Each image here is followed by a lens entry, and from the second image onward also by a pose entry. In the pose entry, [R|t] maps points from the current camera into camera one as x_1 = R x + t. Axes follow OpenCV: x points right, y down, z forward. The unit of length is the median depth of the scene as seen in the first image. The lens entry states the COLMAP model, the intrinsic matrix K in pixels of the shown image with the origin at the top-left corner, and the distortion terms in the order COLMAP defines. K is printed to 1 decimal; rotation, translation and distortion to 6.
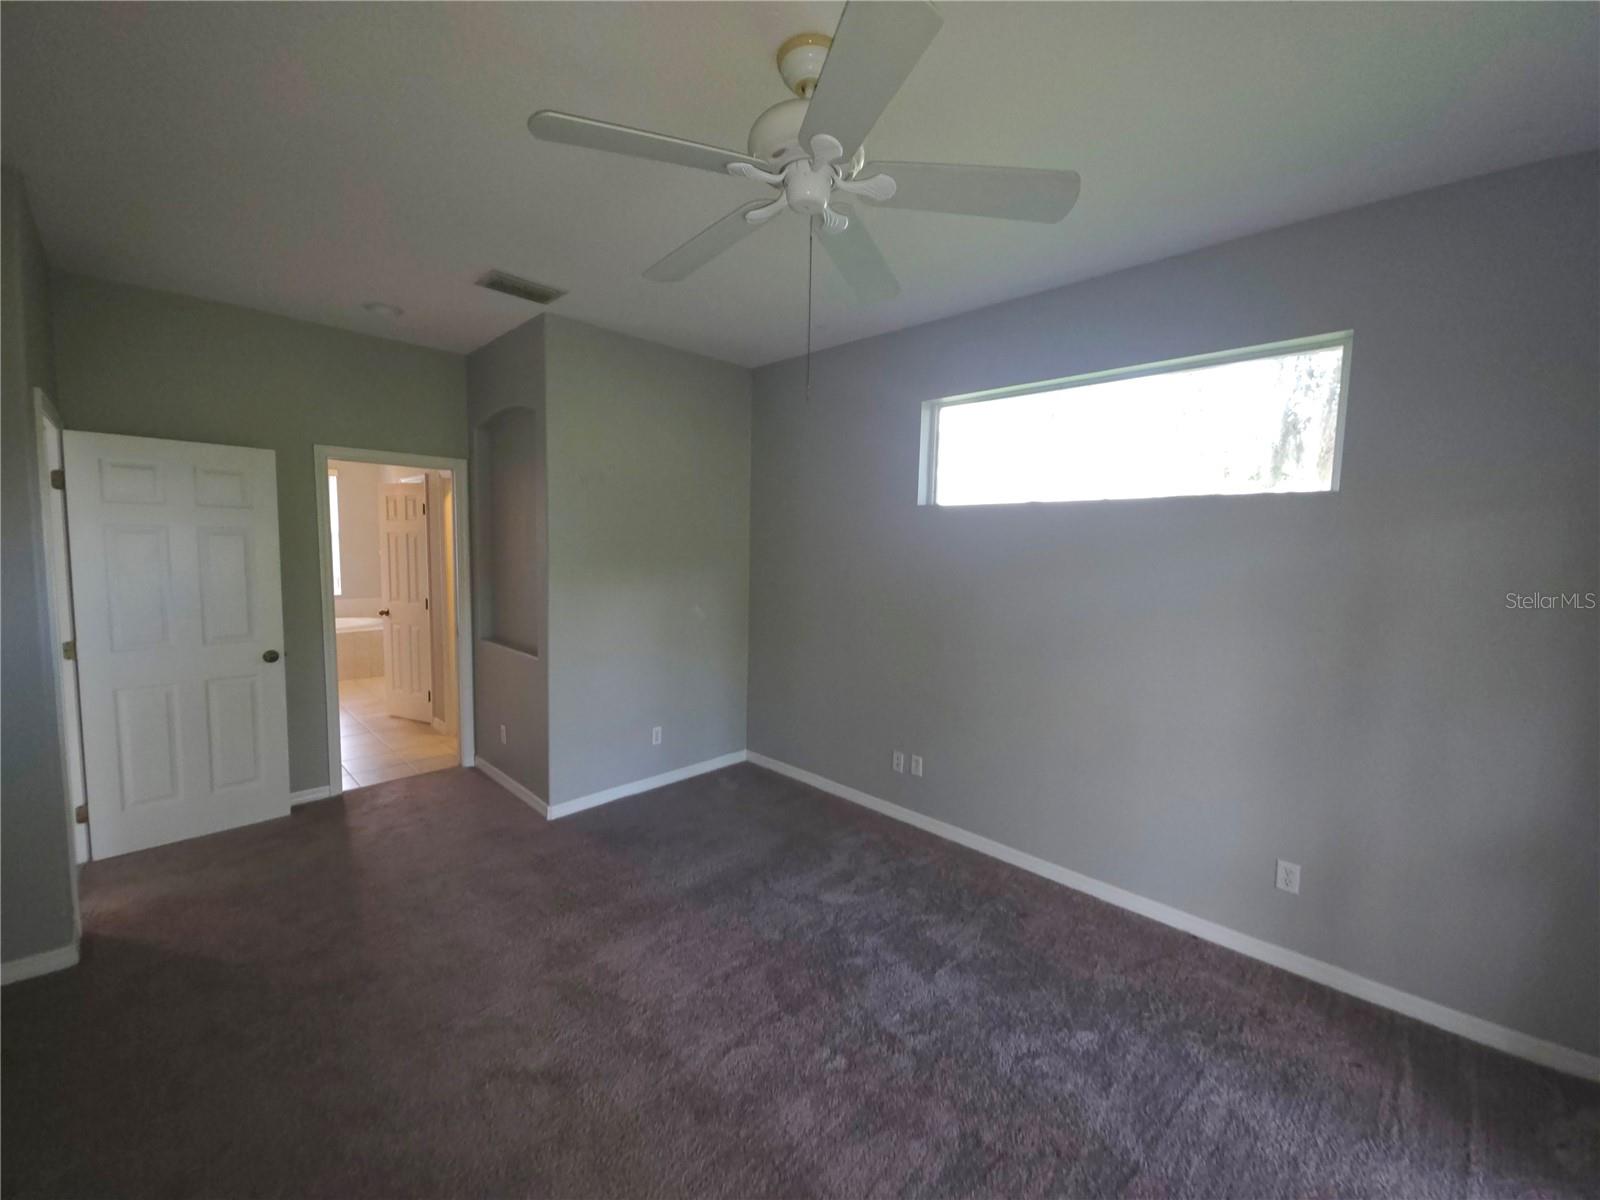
lens RADIAL K [[646.0, 0, 800.6], [0, 646.0, 594.2], [0, 0, 1]] dist [0.001666, 0.000105]
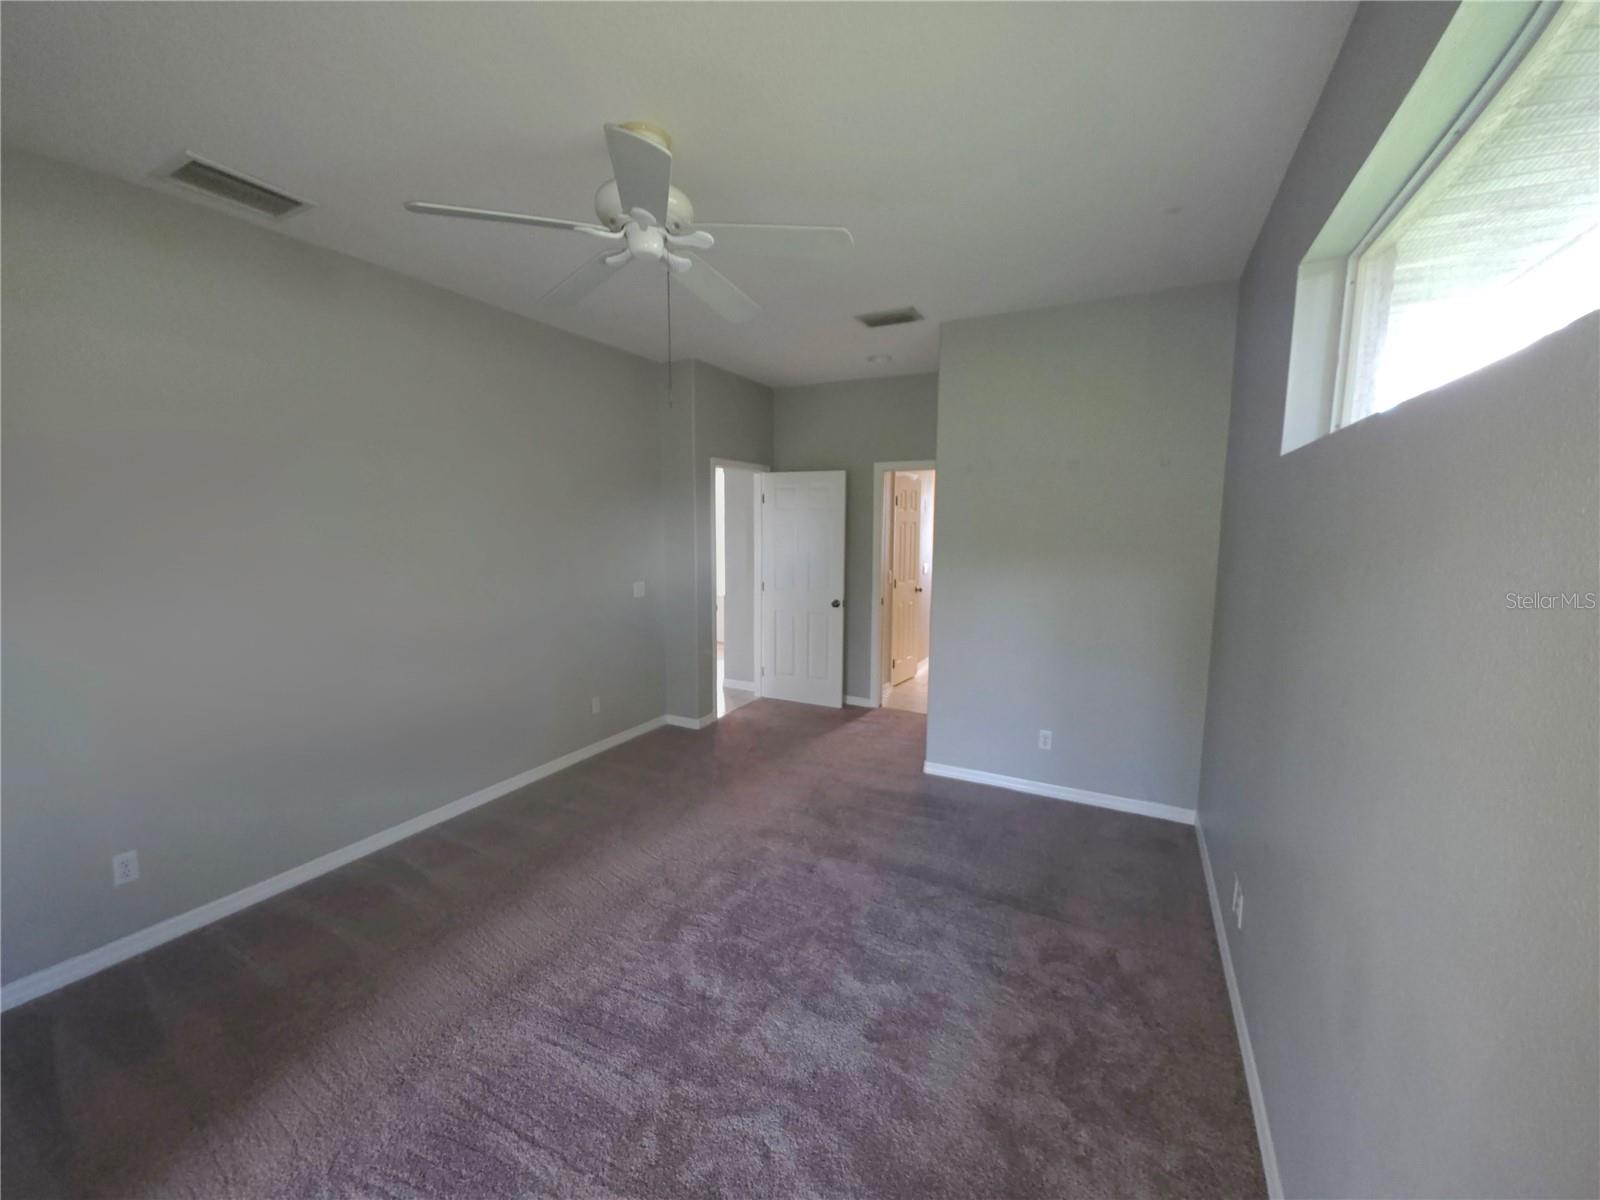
lens RADIAL K [[633.1, 0, 794.4], [0, 633.1, 596.6], [0, 0, 1]] dist [0.013708, -0.008572]
pose [[0.292157, 0.090936, -0.952037, 0.618863], [-0.085151, 0.993989, 0.068812, -0.018900], [0.952572, 0.060963, 0.298144, 0.449156]]
